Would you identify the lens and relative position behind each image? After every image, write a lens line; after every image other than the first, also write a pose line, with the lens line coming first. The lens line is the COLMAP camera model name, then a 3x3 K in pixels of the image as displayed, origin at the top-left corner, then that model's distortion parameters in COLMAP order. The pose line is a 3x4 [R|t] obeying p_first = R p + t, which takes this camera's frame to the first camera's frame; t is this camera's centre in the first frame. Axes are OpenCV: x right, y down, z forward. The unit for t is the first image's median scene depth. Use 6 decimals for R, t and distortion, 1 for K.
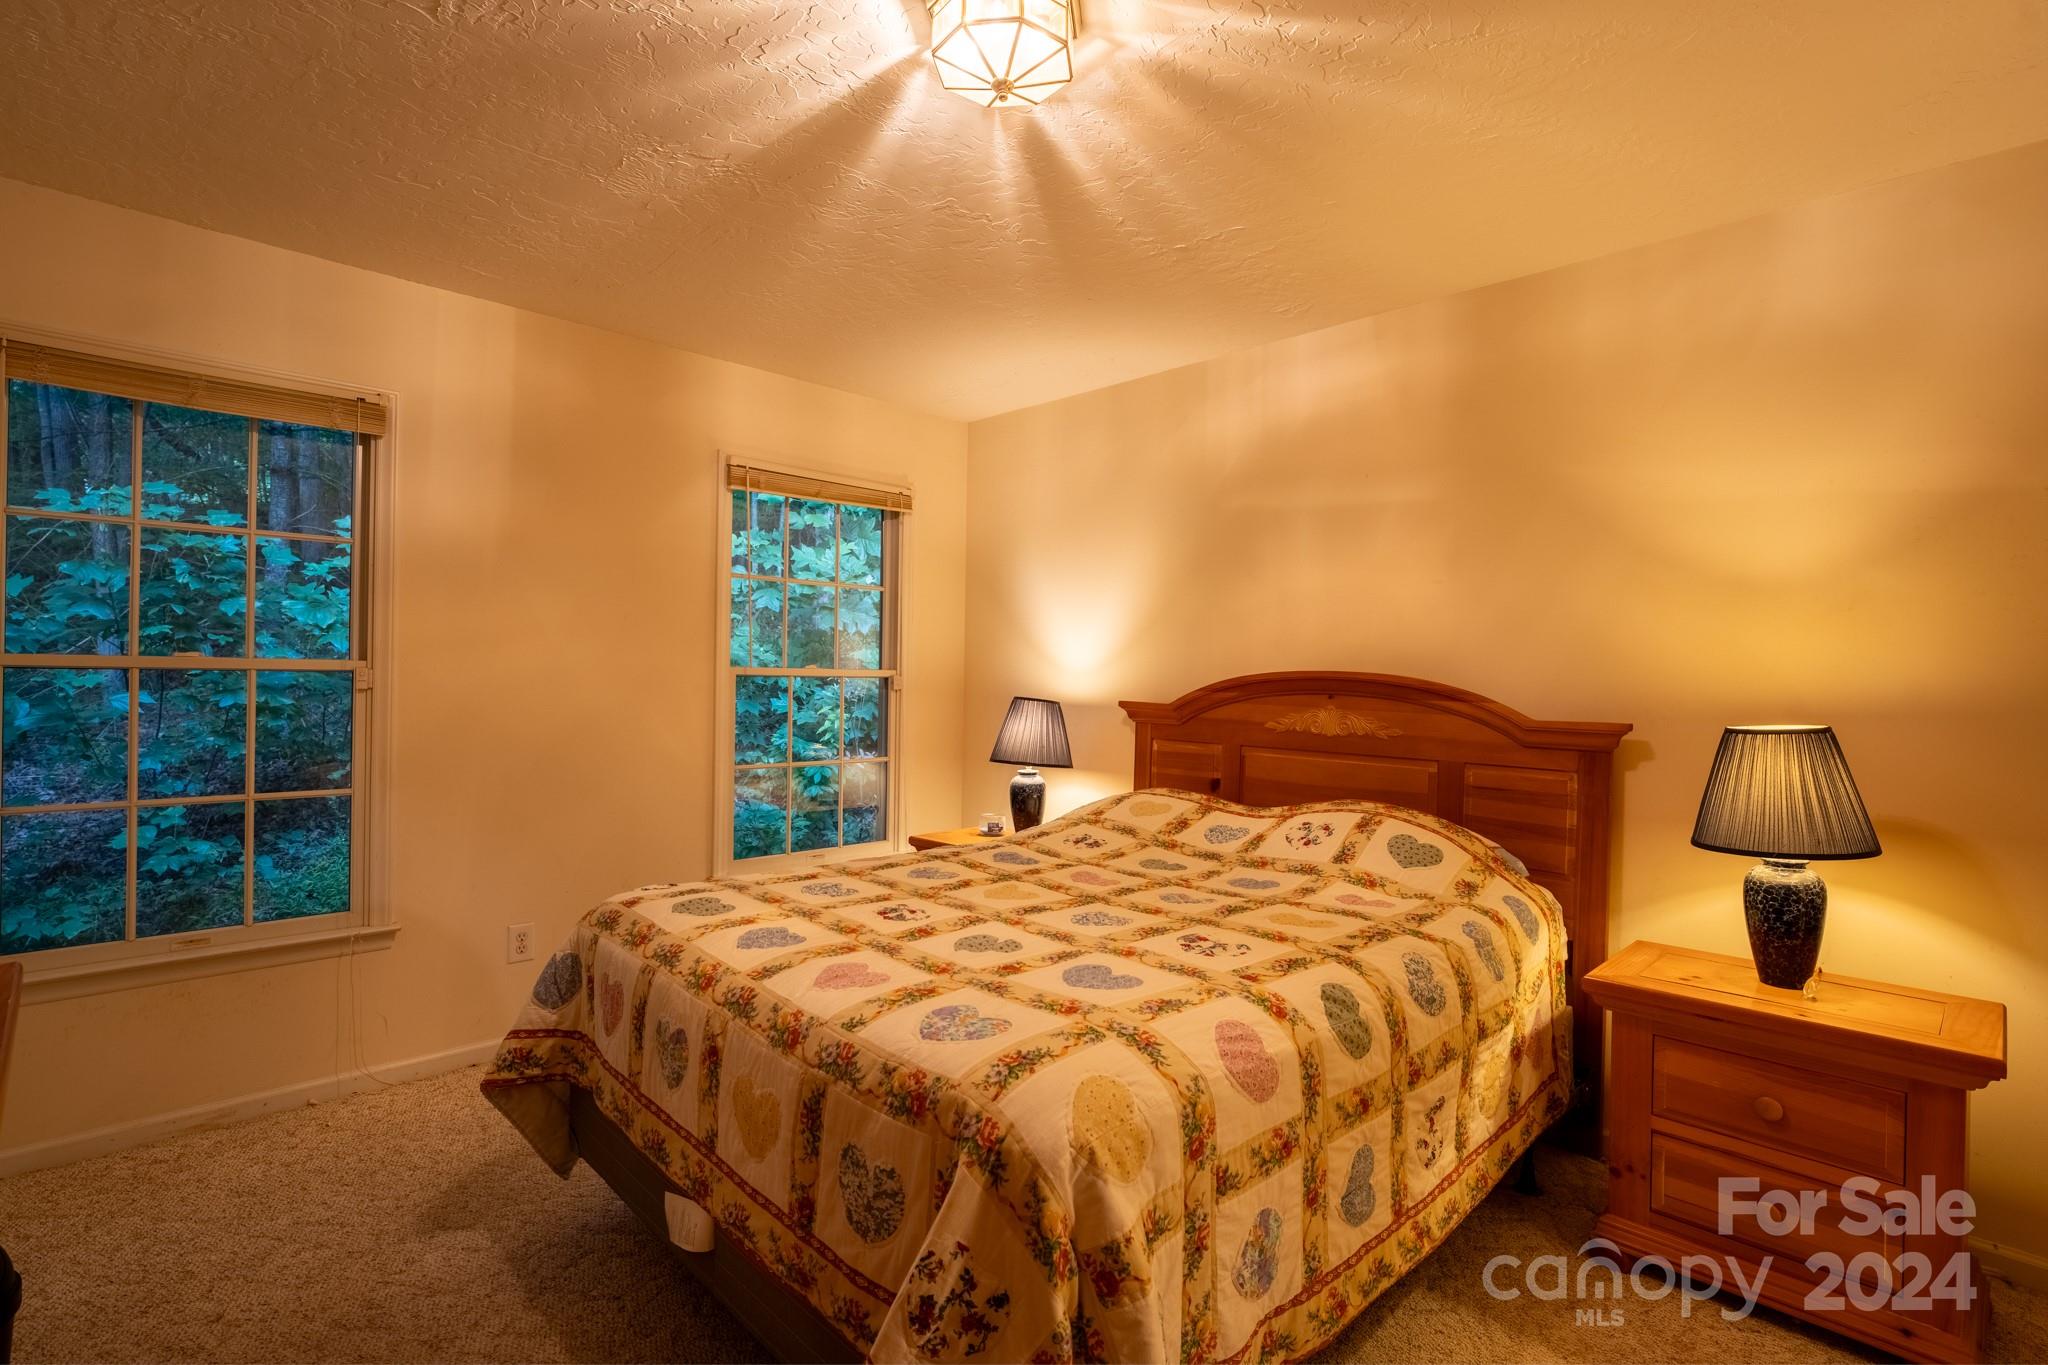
lens RADIAL K [[971.8, 0, 1024.0], [0, 971.8, 682.5], [0, 0, 1]] dist [-0.018443, -0.000025]
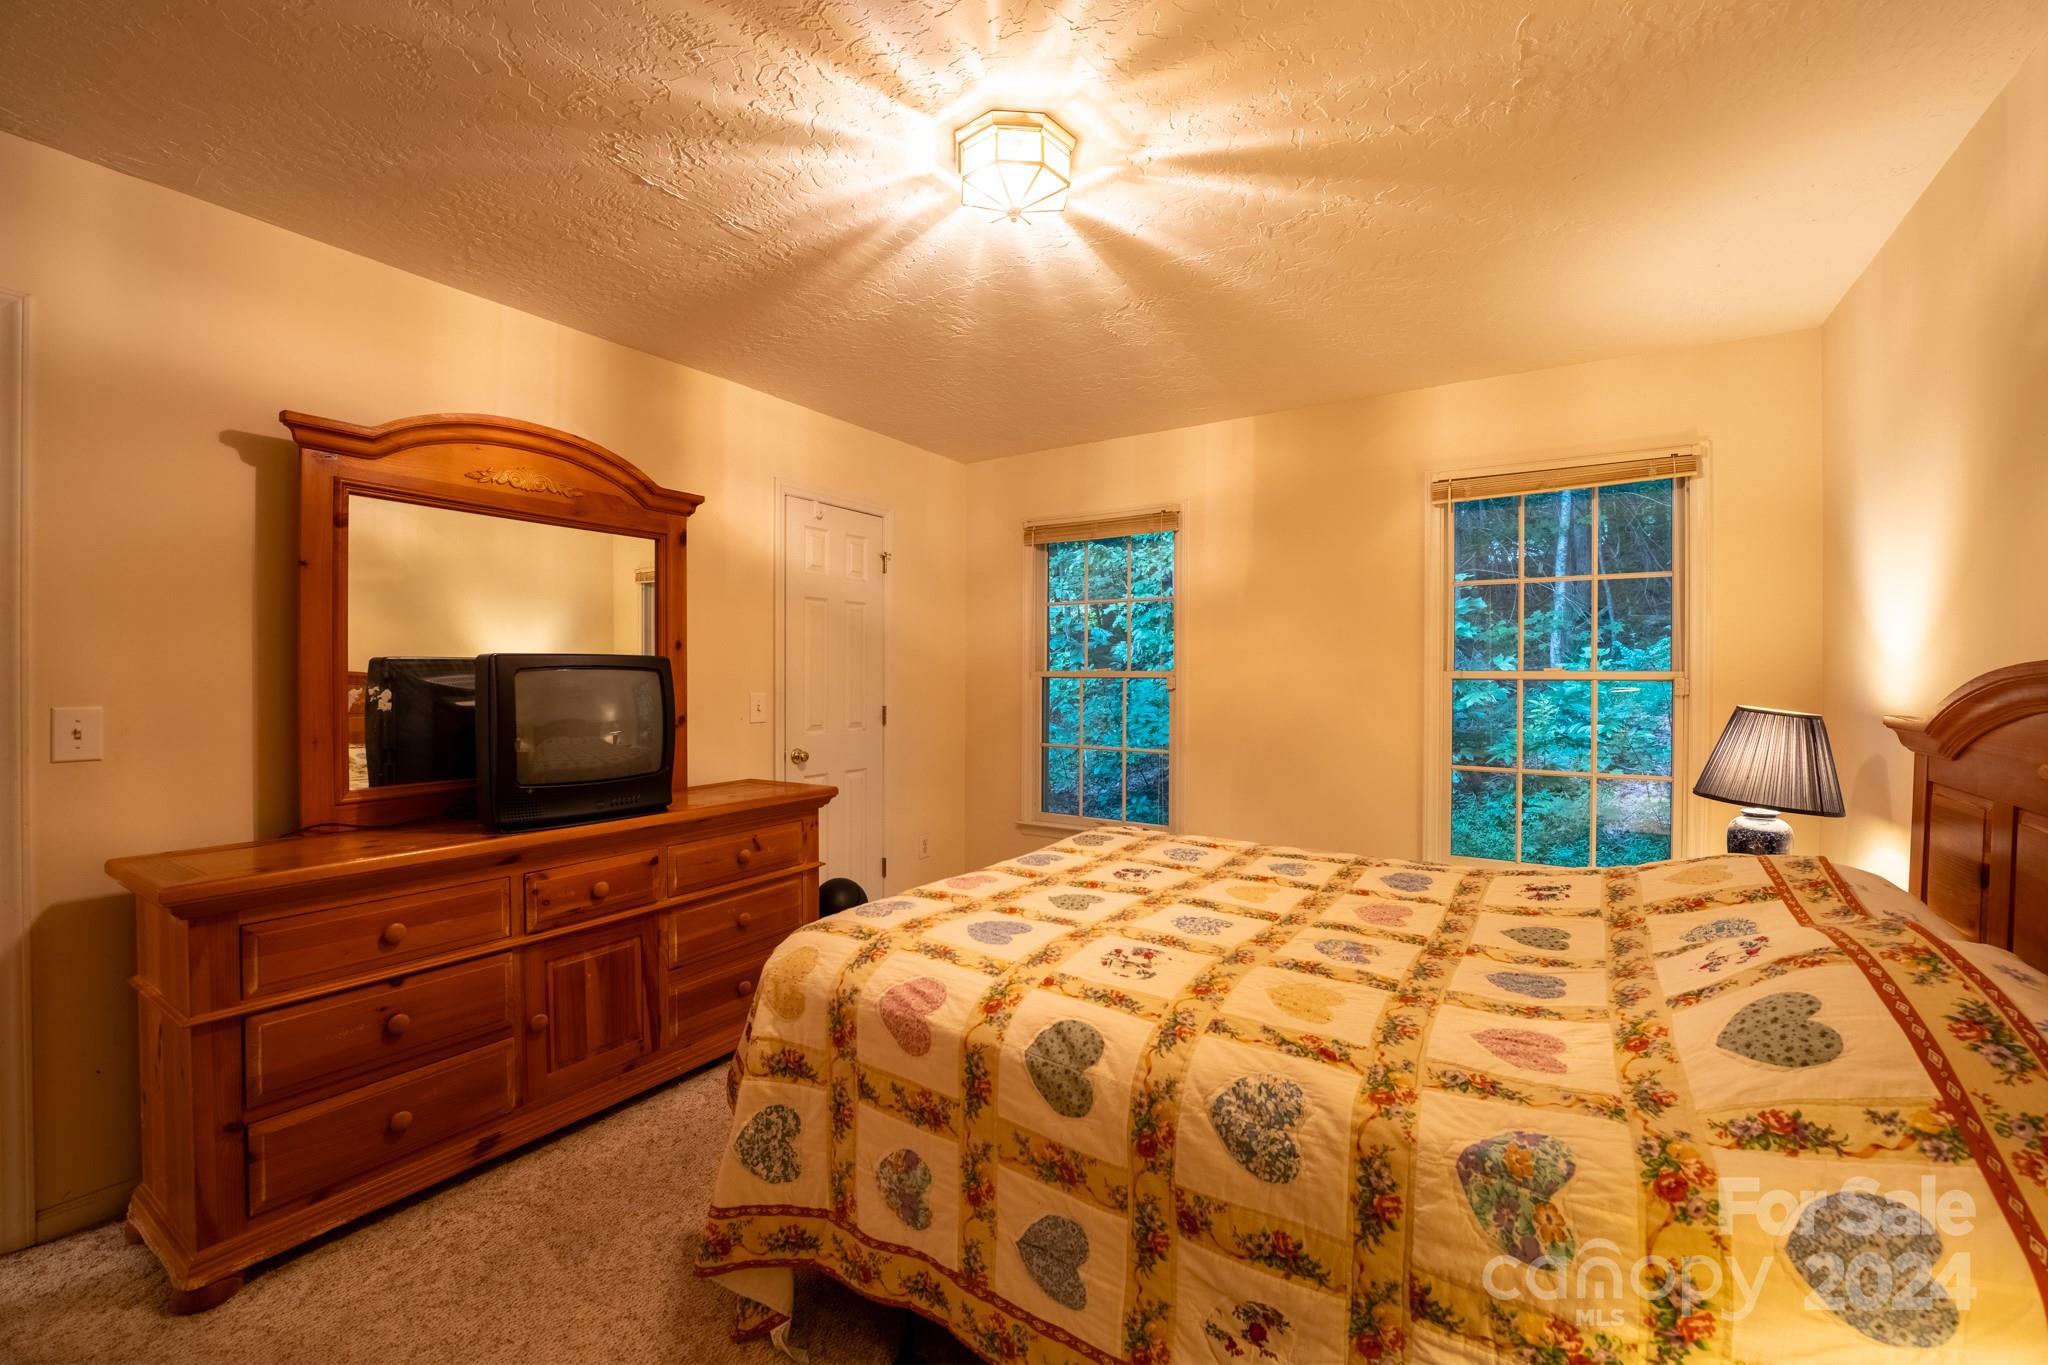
lens RADIAL K [[818.5, 0, 1024.0], [0, 818.5, 682.5], [0, 0, 1]] dist [-0.023623, 0.000203]
pose [[0.225416, -0.004579, -0.974252, 0.875412], [-0.004306, 0.999975, -0.005696, 0.006039], [0.974253, 0.005479, 0.225391, 0.667864]]
